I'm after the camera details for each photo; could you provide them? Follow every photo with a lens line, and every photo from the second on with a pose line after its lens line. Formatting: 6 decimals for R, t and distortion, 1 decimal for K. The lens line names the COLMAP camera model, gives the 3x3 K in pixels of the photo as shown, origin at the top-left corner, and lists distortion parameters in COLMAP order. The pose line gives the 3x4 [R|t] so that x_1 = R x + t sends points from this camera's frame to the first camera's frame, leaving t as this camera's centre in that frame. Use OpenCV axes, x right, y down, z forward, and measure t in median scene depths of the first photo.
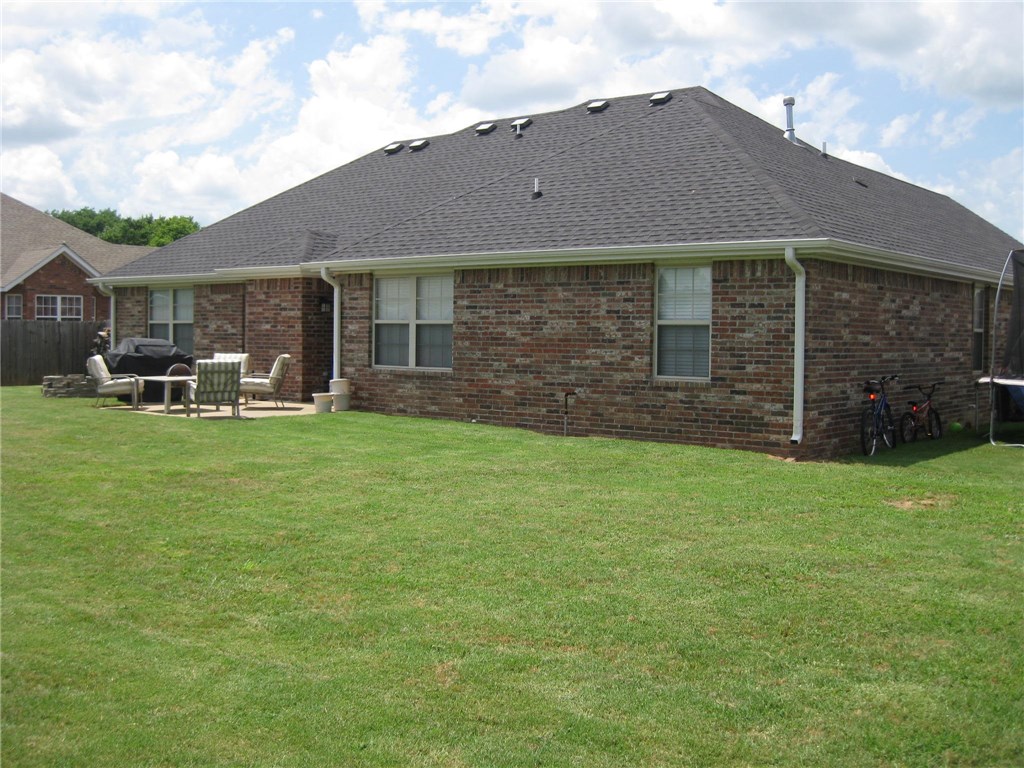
lens RADIAL K [[1125.6, 0, 522.7], [0, 1125.6, 376.0], [0, 0, 1]] dist [-0.186155, 0.153646]
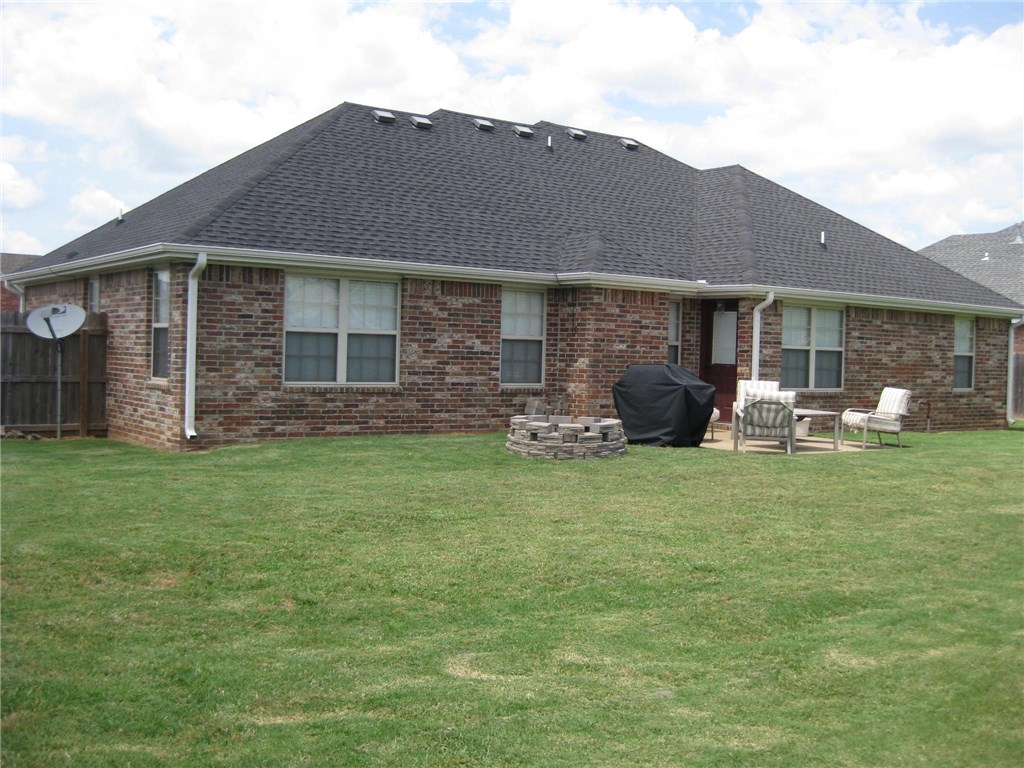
lens RADIAL K [[1125.6, 0, 522.7], [0, 1125.6, 376.0], [0, 0, 1]] dist [-0.186155, 0.153646]
pose [[0.250965, -0.026594, 0.967631, -1.300953], [0.011507, 0.999634, 0.024489, -0.053409], [-0.967928, 0.004989, 0.251180, 1.049891]]
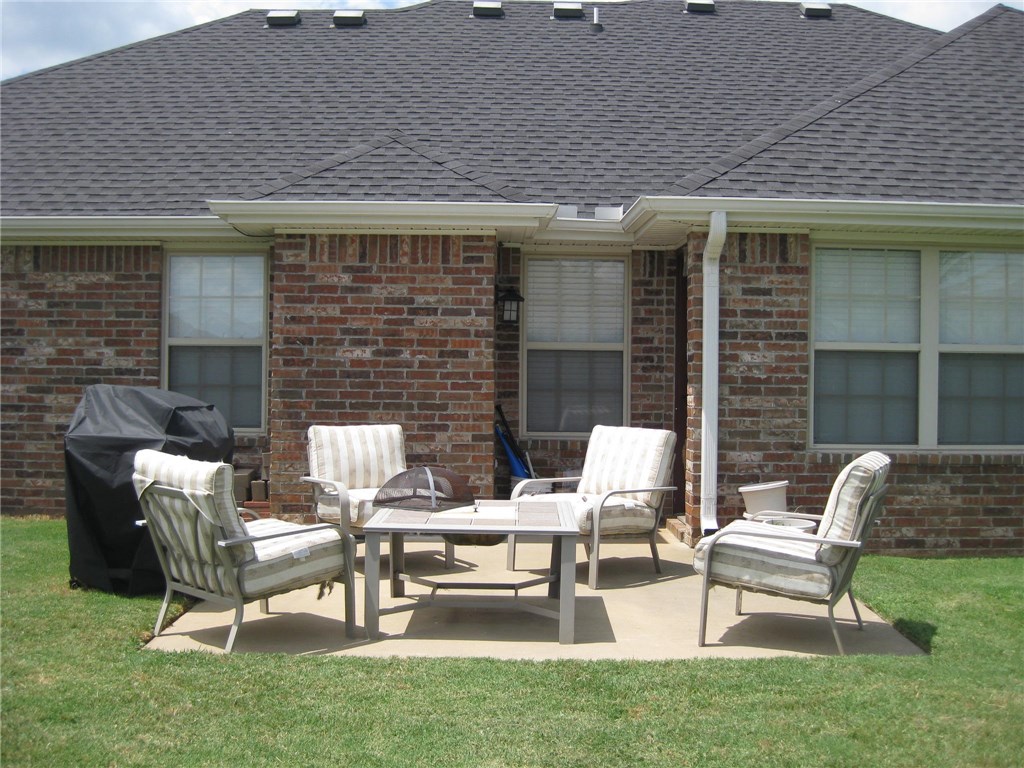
lens RADIAL K [[1125.6, 0, 522.7], [0, 1125.6, 376.0], [0, 0, 1]] dist [-0.186155, 0.153646]
pose [[0.769924, -0.004285, 0.638121, -0.538975], [0.021696, 0.999575, -0.019465, -0.032995], [-0.637766, 0.028832, 0.769690, 0.796415]]
